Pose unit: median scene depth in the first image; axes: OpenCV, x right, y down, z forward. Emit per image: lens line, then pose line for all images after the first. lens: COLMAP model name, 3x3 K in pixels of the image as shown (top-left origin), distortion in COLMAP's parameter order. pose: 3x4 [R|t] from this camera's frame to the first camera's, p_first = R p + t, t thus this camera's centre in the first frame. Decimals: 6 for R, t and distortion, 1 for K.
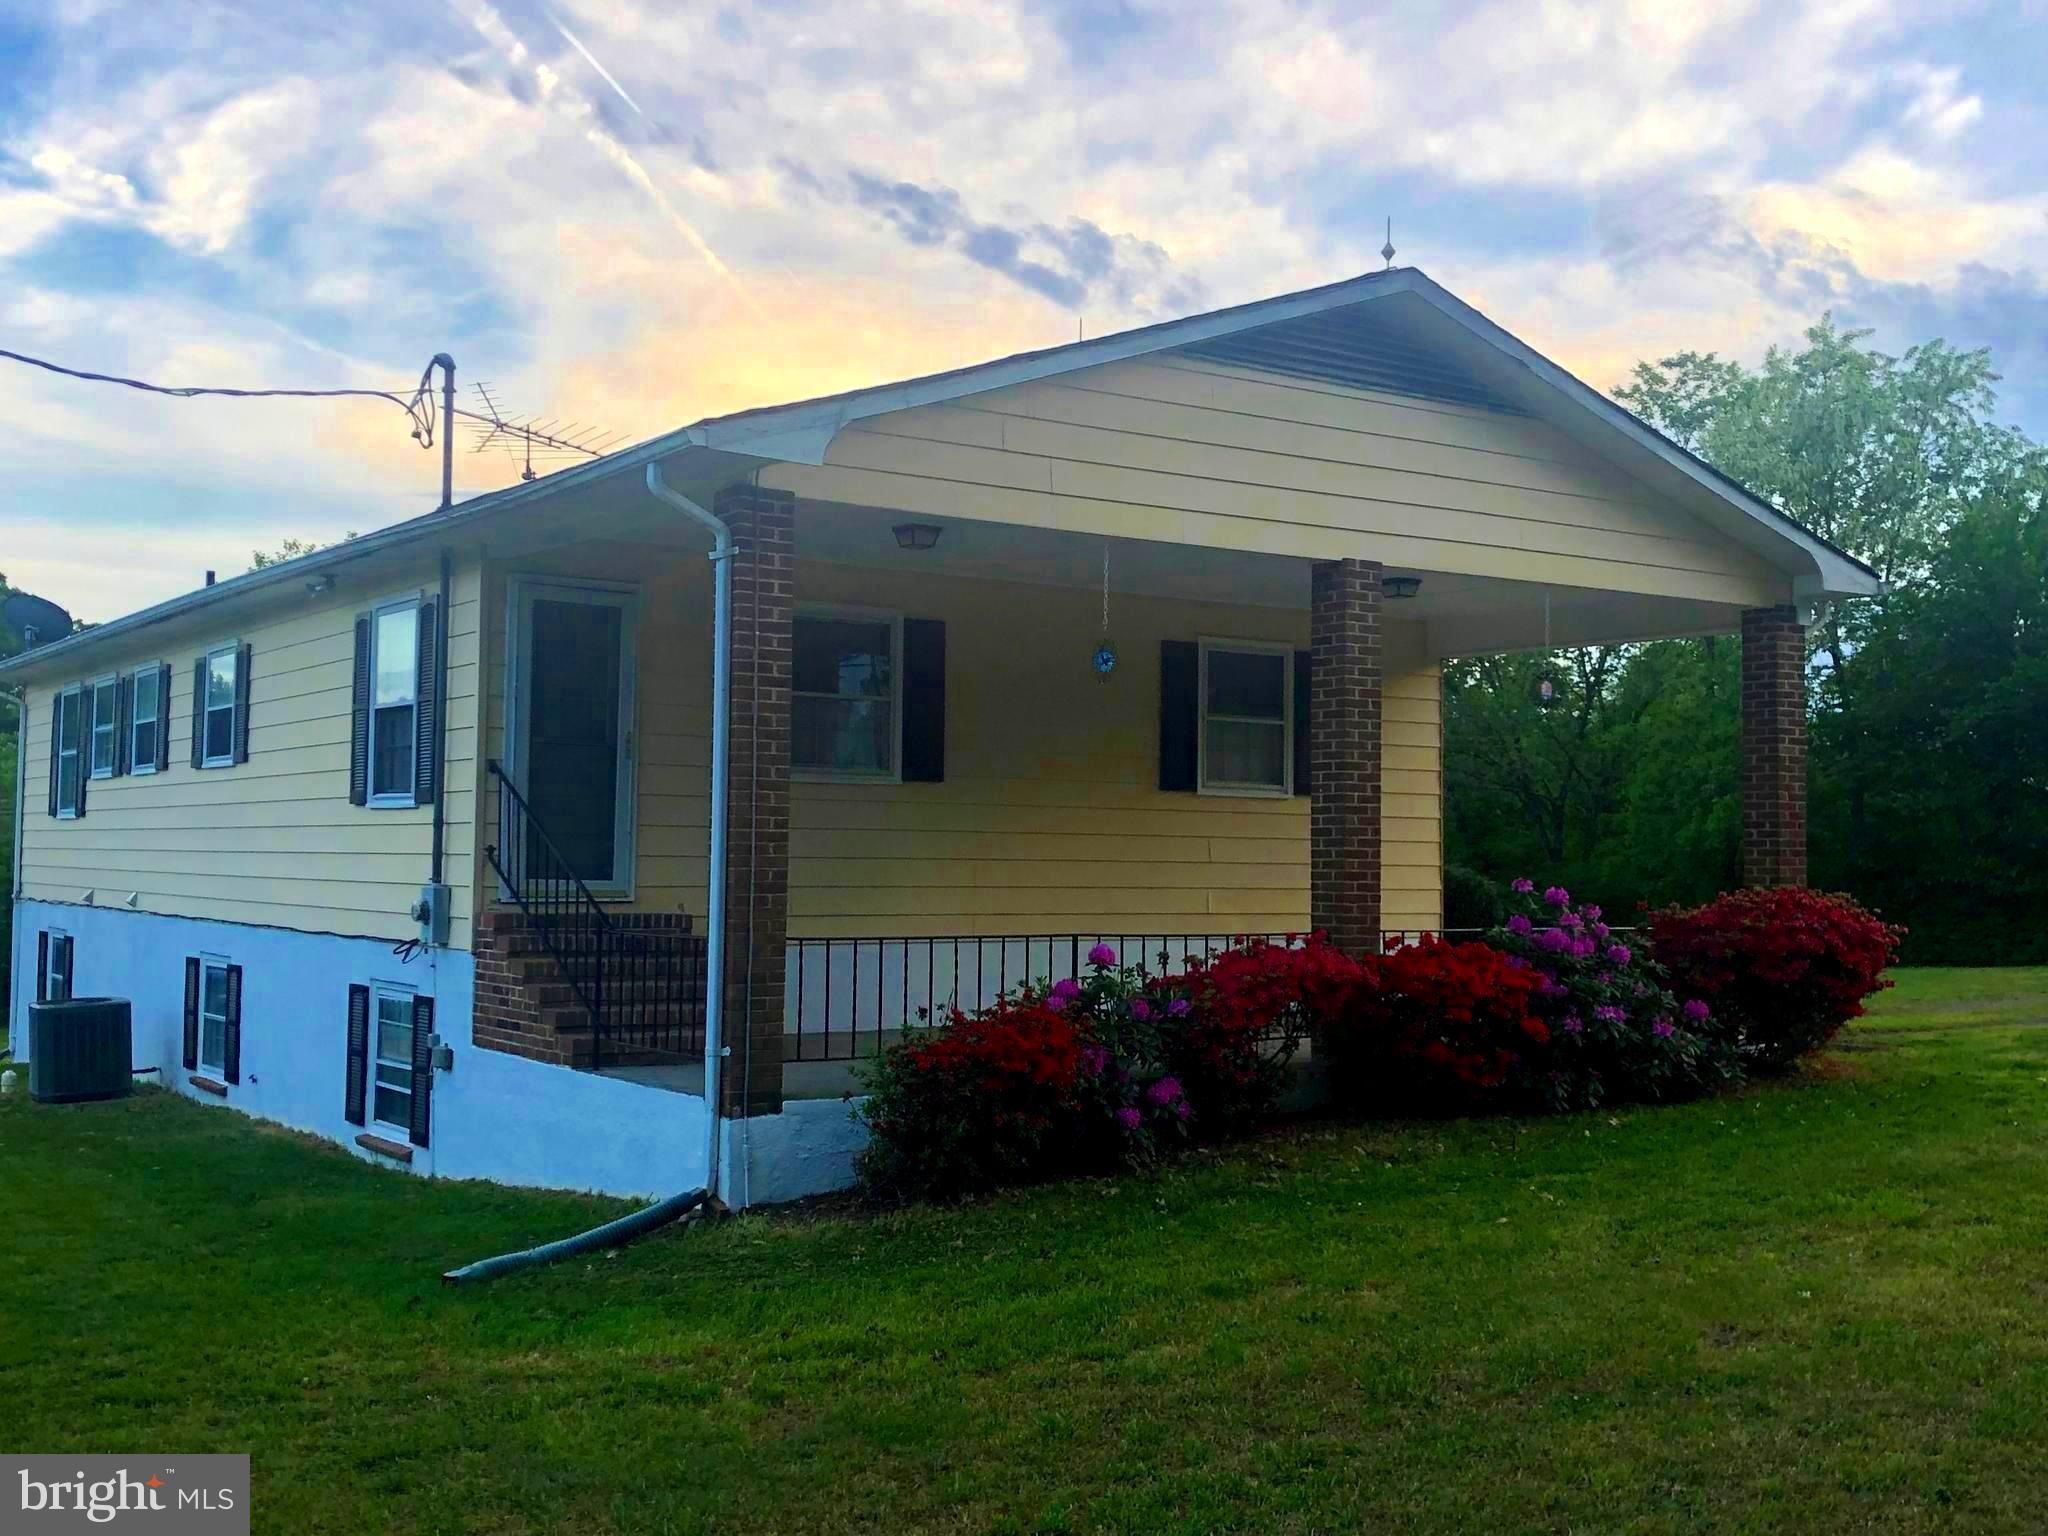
lens RADIAL K [[2223.5, 0, 1021.8], [0, 2223.5, 769.3], [0, 0, 1]] dist [0.004830, 0.000000]
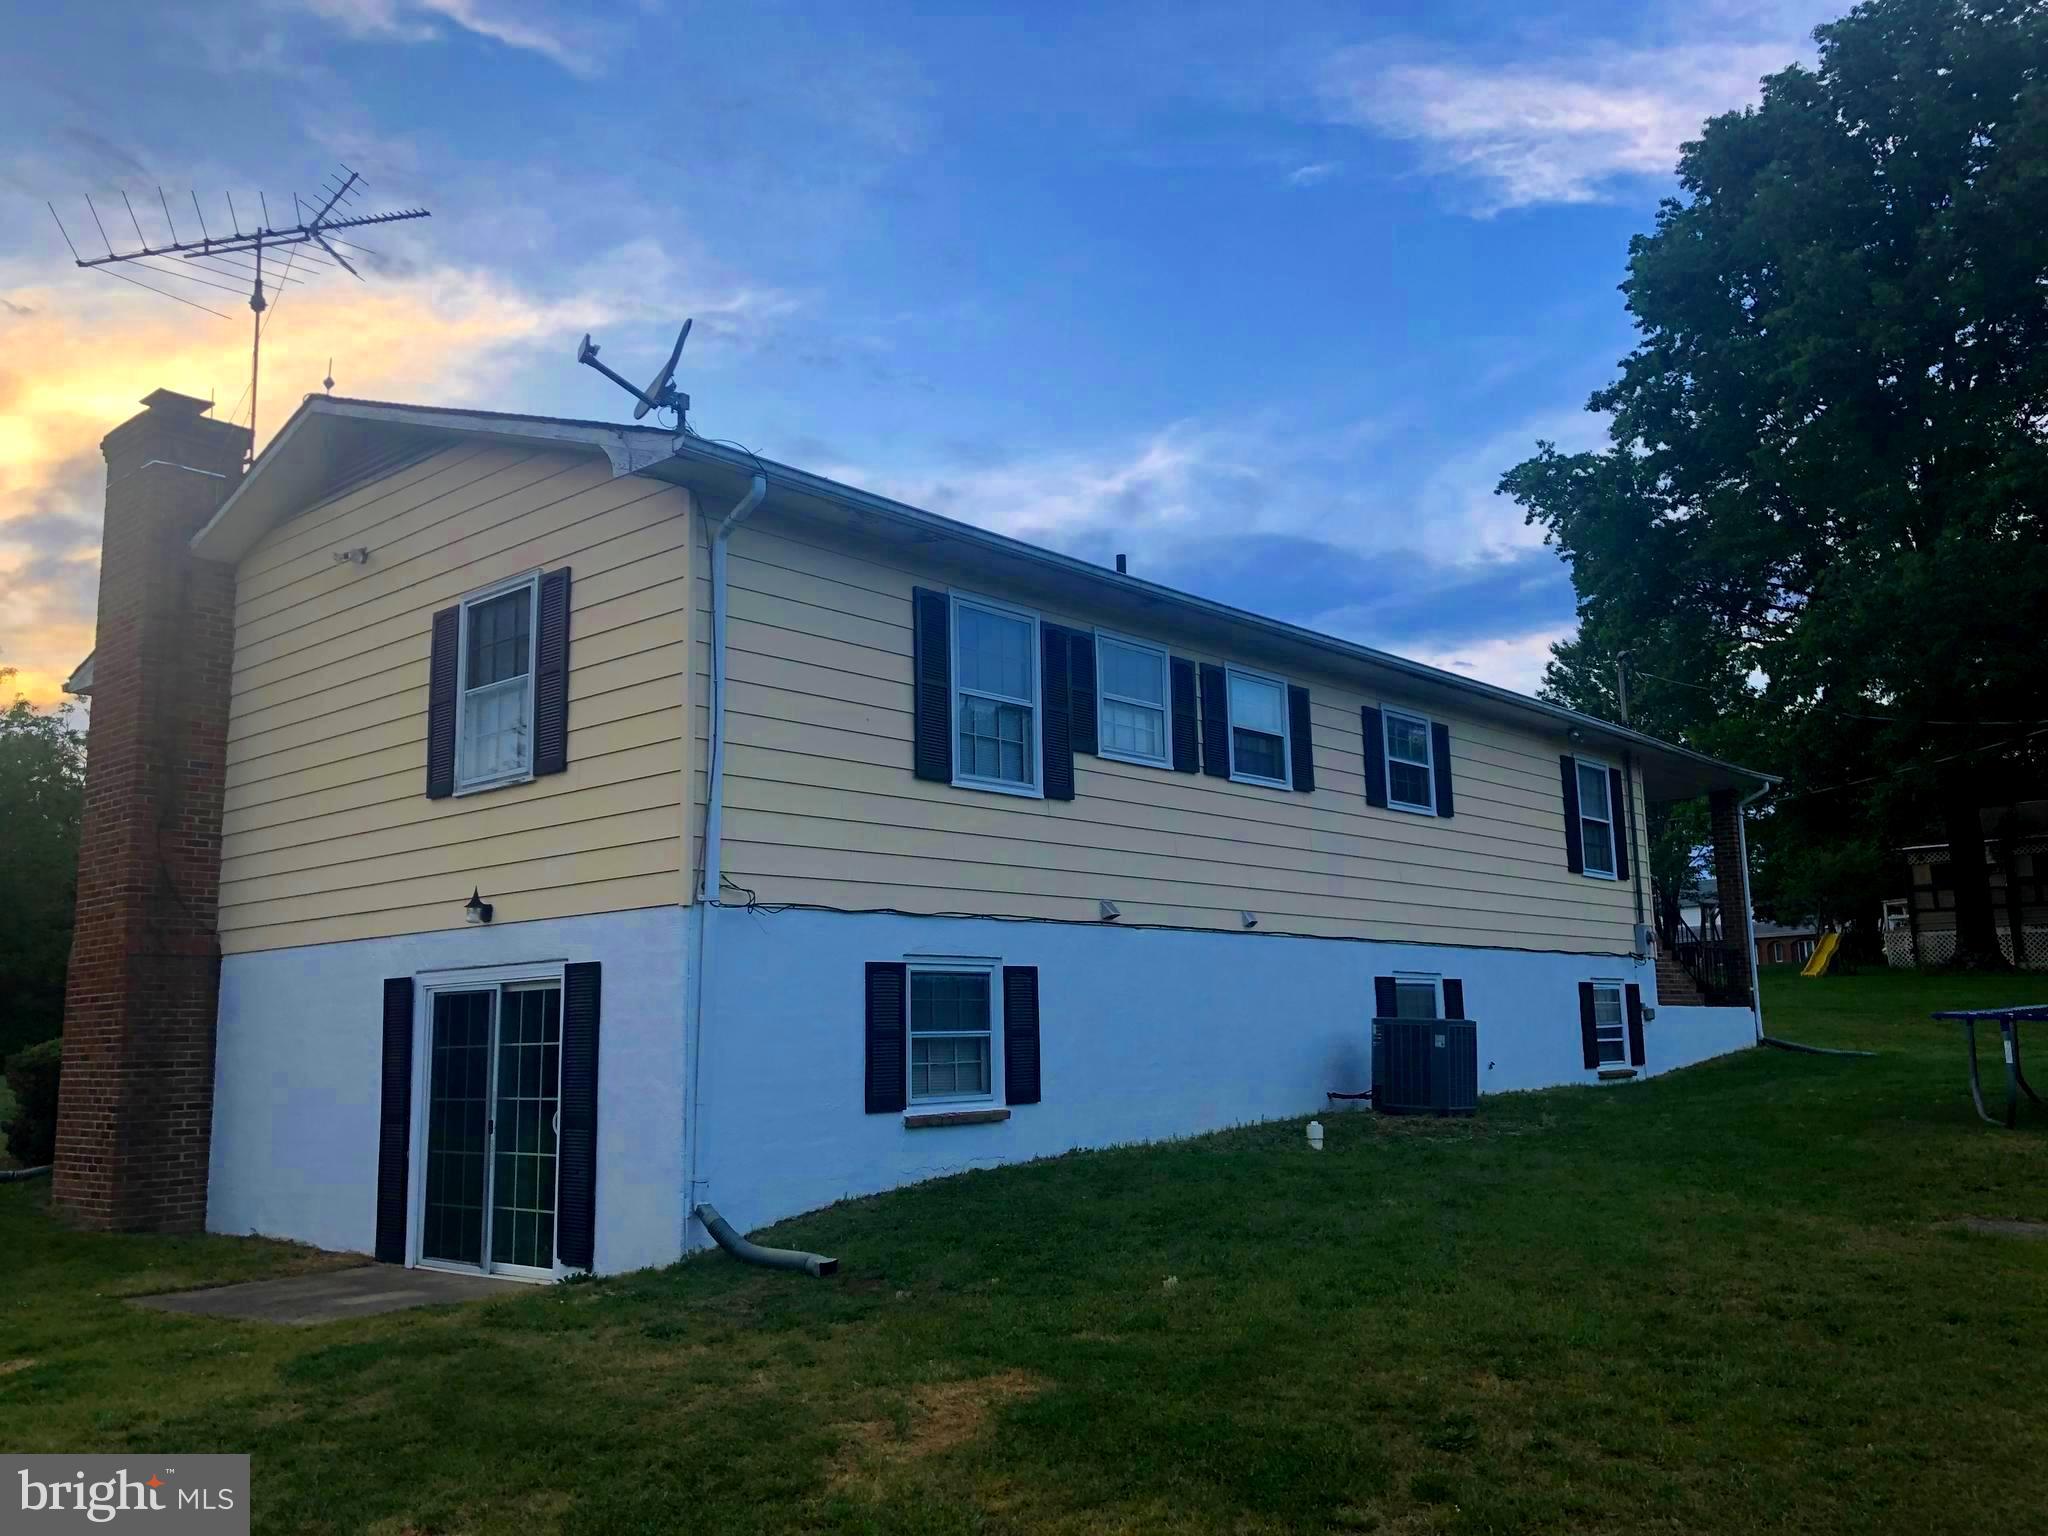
lens RADIAL K [[1673.3, 0, 1020.9], [0, 1673.3, 767.8], [0, 0, 1]] dist [0.028538, -0.011467]
pose [[-0.250612, 0.147188, 0.956833, -1.514017], [-0.021849, 0.987263, -0.157591, 0.156611], [-0.967841, -0.060400, -0.244204, 1.850496]]
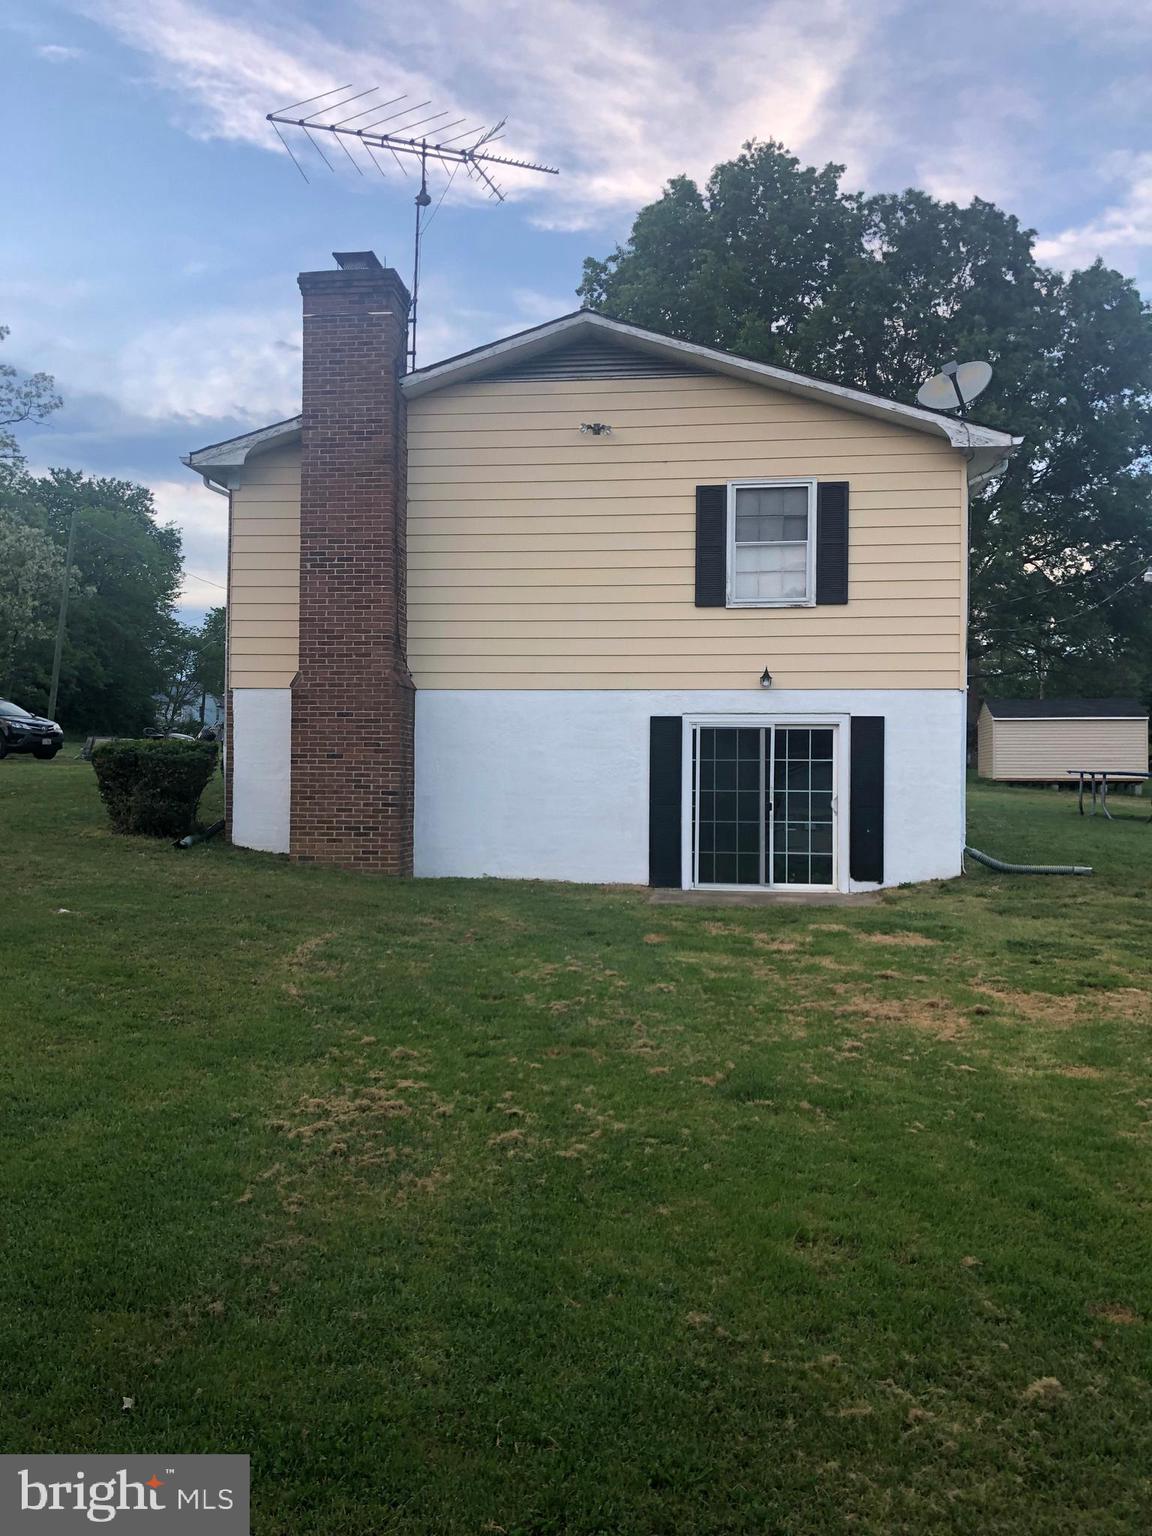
lens RADIAL K [[1255.0, 0, 569.3], [0, 1255.0, 779.9], [0, 0, 1]] dist [0.028538, -0.011467]
pose [[-0.742609, -0.017839, 0.669488, -1.298776], [-0.048145, 0.998481, -0.026799, 0.202425], [-0.667992, -0.052134, -0.742340, 2.525732]]
